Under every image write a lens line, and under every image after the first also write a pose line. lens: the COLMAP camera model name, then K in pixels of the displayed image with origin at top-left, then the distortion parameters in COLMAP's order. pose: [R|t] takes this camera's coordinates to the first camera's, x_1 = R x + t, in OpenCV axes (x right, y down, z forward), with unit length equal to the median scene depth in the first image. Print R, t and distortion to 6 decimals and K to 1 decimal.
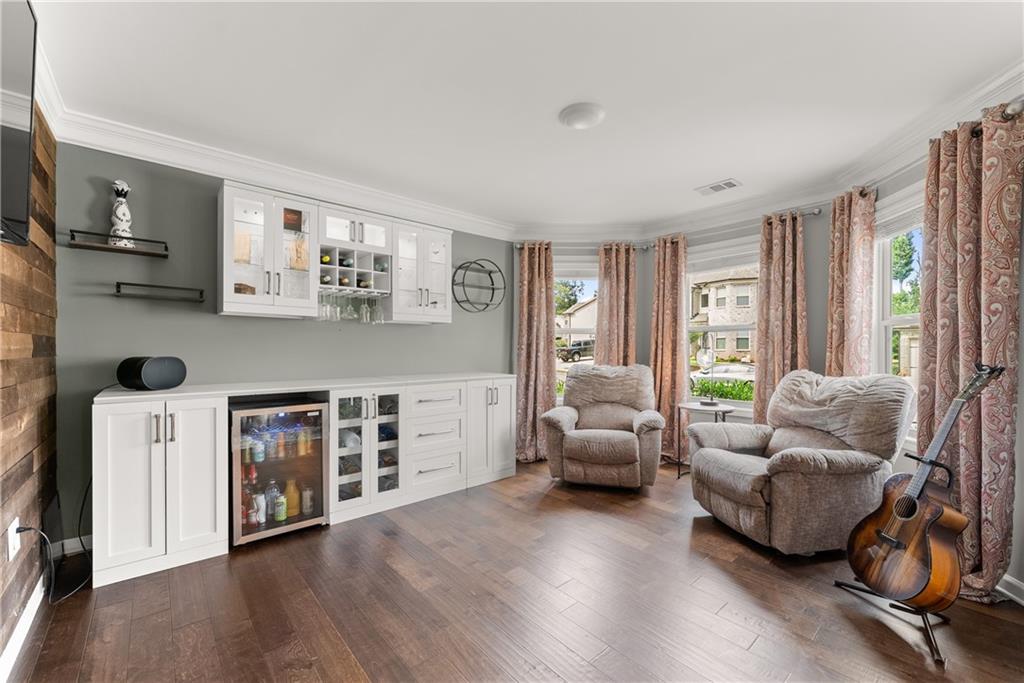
lens RADIAL K [[411.5, 0, 508.5], [0, 411.5, 339.5], [0, 0, 1]] dist [0.000844, 0.000155]
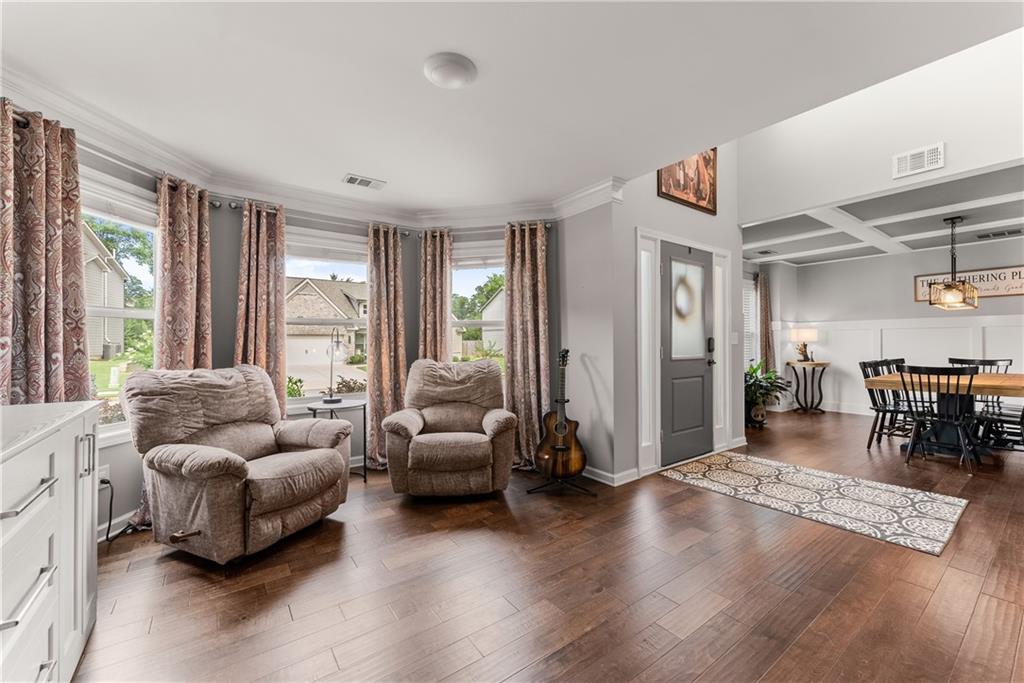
lens RADIAL K [[411.5, 0, 508.5], [0, 411.5, 339.5], [0, 0, 1]] dist [0.000844, 0.000155]
pose [[0.081040, 0.004762, 0.996700, -0.423199], [-0.017652, 0.999839, -0.003341, 0.010230], [-0.996555, -0.017323, 0.081111, 0.516089]]
